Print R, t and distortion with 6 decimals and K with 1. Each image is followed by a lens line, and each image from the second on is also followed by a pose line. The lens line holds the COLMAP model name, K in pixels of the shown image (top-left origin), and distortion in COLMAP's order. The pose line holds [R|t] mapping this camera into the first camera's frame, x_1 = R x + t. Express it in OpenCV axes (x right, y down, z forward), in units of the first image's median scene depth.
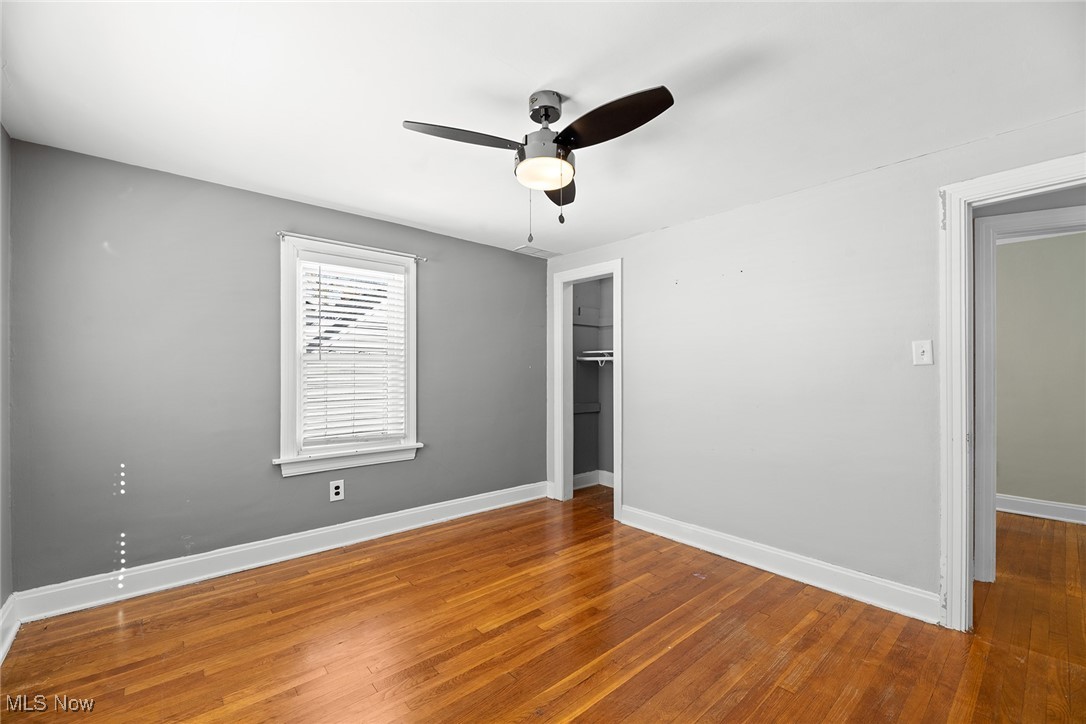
lens RADIAL K [[442.5, 0, 545.4], [0, 442.5, 368.1], [0, 0, 1]] dist [-0.002260, -0.000572]
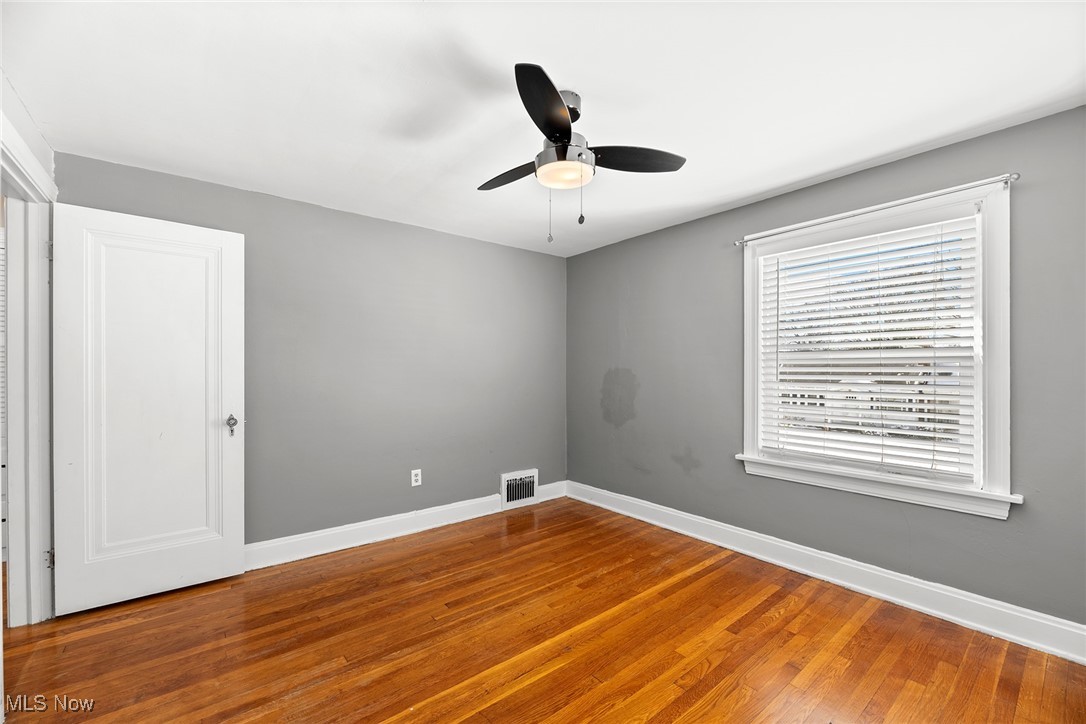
lens RADIAL K [[442.5, 0, 545.4], [0, 442.5, 368.1], [0, 0, 1]] dist [-0.002260, -0.000572]
pose [[-0.999347, -0.001180, 0.036122, 0.004325], [-0.001438, 0.999974, -0.007117, 0.006493], [-0.036113, -0.007164, -0.999322, 1.397479]]
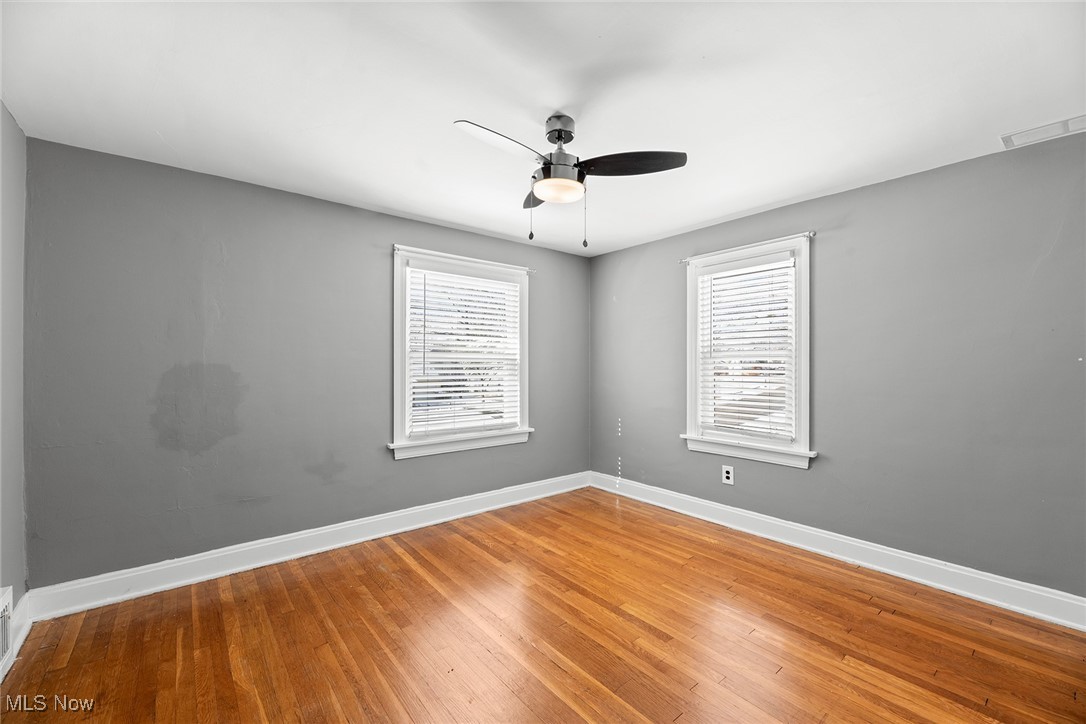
lens RADIAL K [[442.5, 0, 545.4], [0, 442.5, 368.1], [0, 0, 1]] dist [-0.002260, -0.000572]
pose [[-0.027820, 0.003021, -0.999608, 0.774426], [0.004057, 0.999988, 0.002909, 0.005816], [0.999605, -0.003974, -0.027832, 0.693037]]
